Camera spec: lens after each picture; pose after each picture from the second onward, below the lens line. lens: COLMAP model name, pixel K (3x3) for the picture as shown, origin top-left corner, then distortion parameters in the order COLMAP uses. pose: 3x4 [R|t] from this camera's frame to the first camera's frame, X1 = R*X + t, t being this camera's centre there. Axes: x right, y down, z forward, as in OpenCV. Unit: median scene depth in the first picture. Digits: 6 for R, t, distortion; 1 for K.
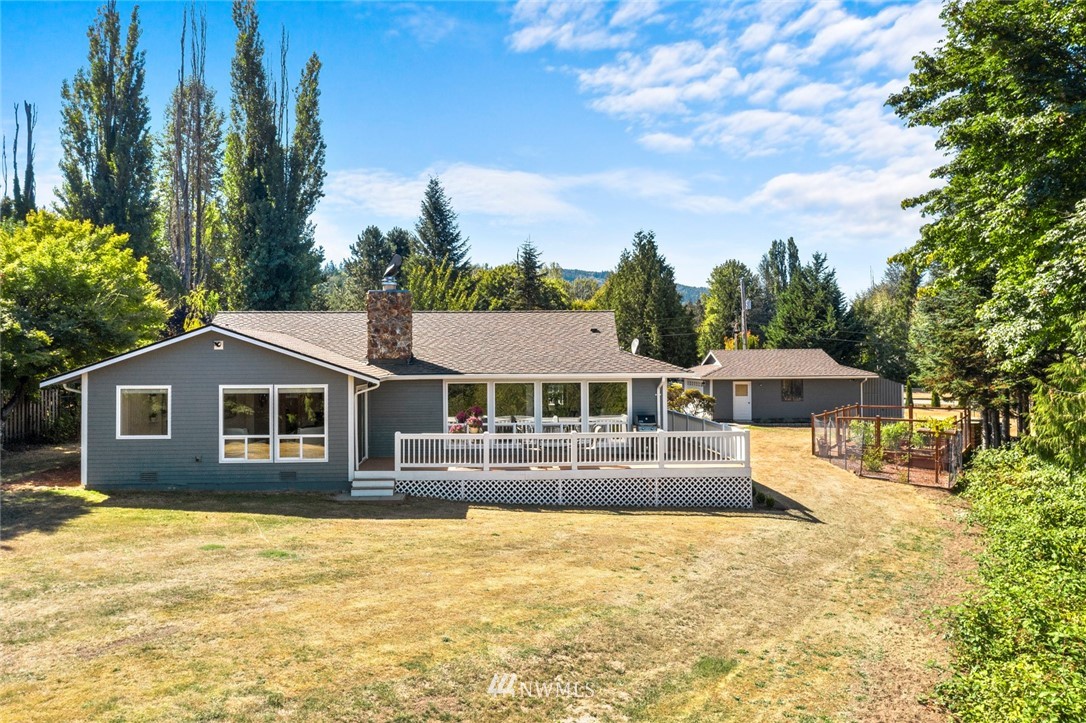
lens RADIAL K [[866.1, 0, 543.0], [0, 866.1, 361.5], [0, 0, 1]] dist [0.003031, -0.004775]
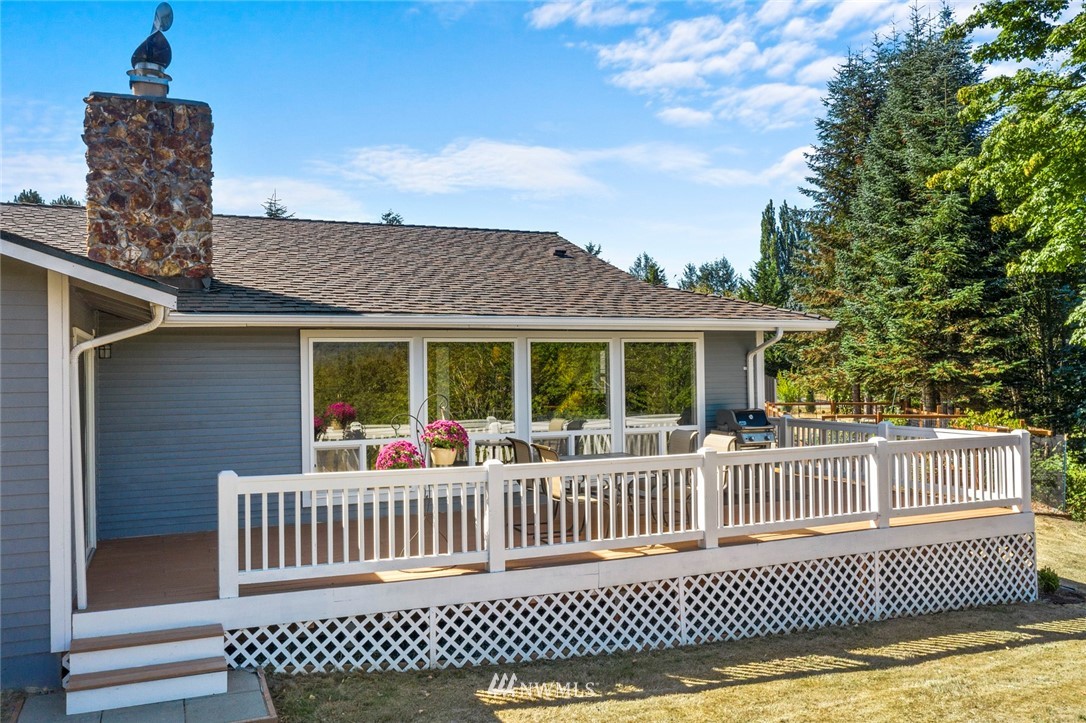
lens RADIAL K [[866.1, 0, 543.0], [0, 866.1, 361.5], [0, 0, 1]] dist [0.003031, -0.004775]
pose [[0.939117, -0.002903, 0.343586, -0.166083], [0.009005, 0.999829, -0.016165, 0.047169], [-0.343480, 0.018275, 0.938982, 0.660338]]
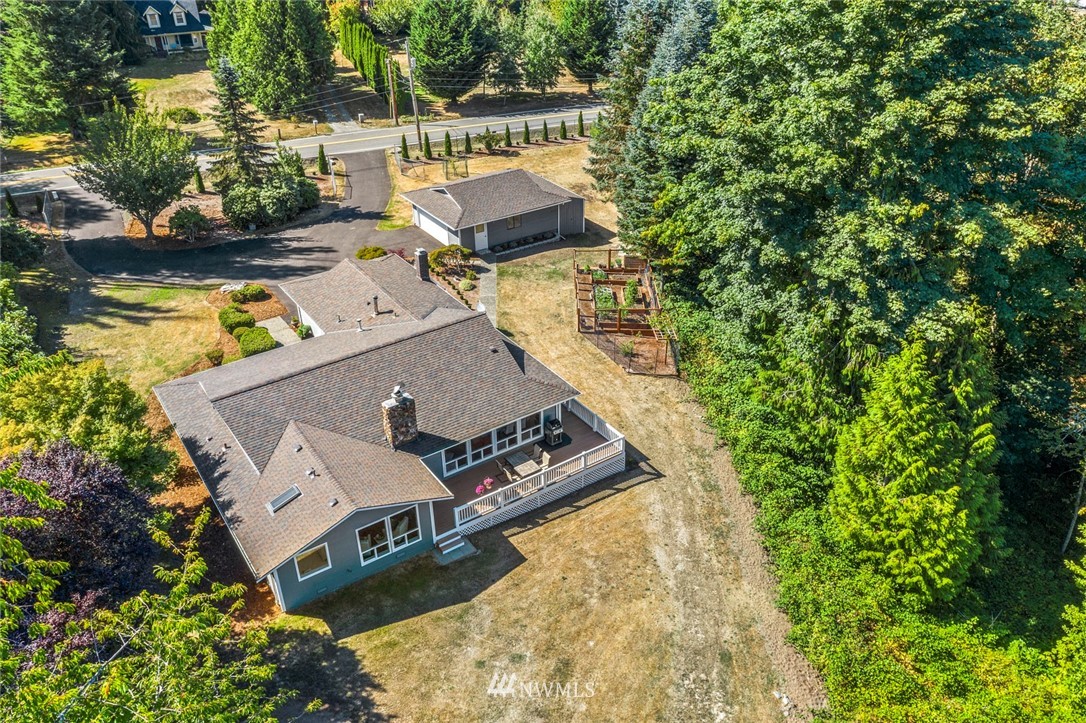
lens RADIAL K [[866.1, 0, 543.0], [0, 866.1, 361.5], [0, 0, 1]] dist [0.003031, -0.004775]
pose [[0.855955, -0.271096, 0.440281, -0.668372], [0.002994, 0.854109, 0.520085, -1.005301], [-0.517041, -0.443851, 0.731891, -0.167850]]
